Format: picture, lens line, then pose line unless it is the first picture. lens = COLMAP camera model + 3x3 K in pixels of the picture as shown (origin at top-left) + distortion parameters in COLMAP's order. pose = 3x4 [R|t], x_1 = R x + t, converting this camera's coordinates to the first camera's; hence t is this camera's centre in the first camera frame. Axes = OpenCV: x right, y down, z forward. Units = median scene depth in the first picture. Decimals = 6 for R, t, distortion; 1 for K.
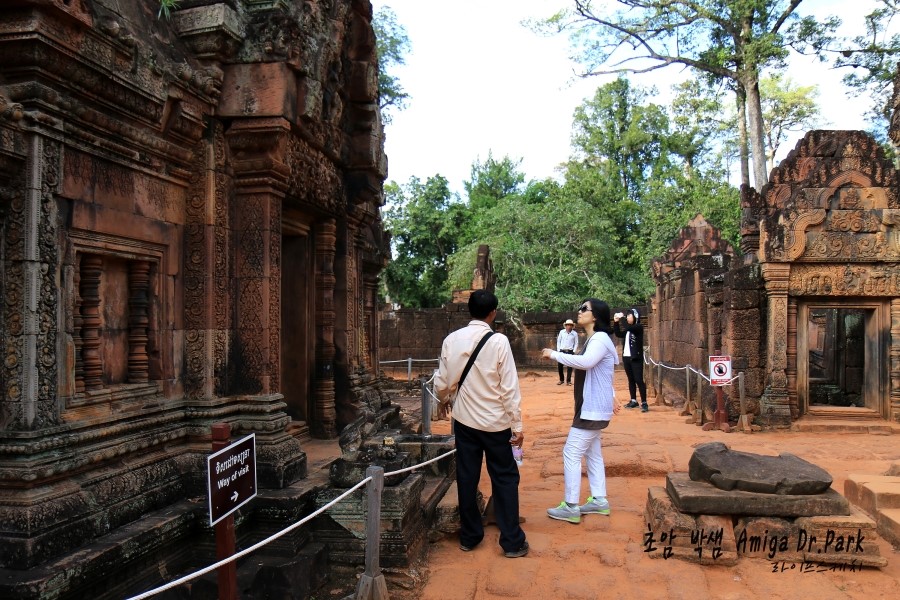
lens RADIAL K [[689.5, 0, 441.7], [0, 689.5, 298.9], [0, 0, 1]] dist [-0.109223, 0.101606]
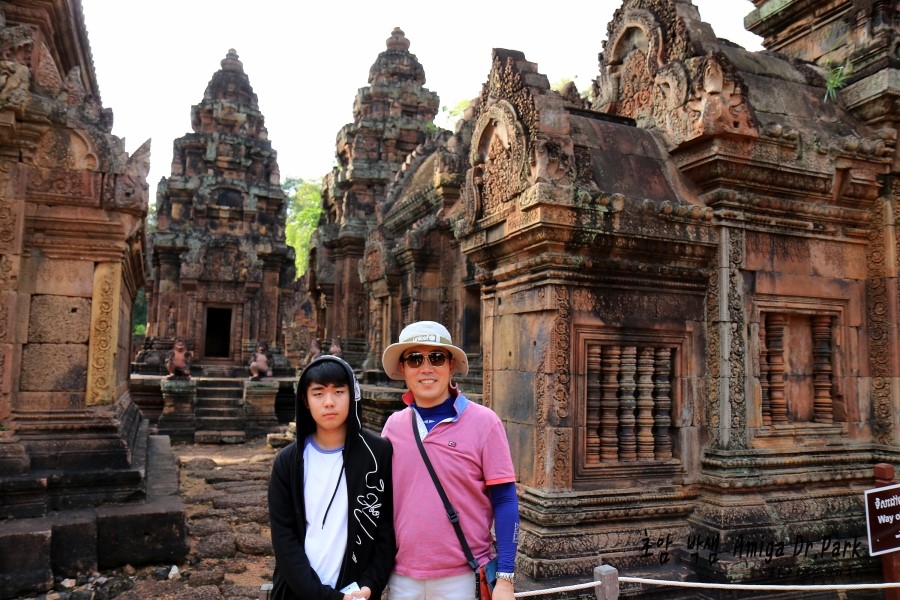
lens RADIAL K [[689.5, 0, 441.7], [0, 689.5, 298.9], [0, 0, 1]] dist [-0.109223, 0.101606]
pose [[0.516542, -0.061987, -0.854015, 0.181393], [0.006455, 0.997630, -0.068508, -0.009515], [0.856237, 0.029875, 0.515718, -0.125346]]
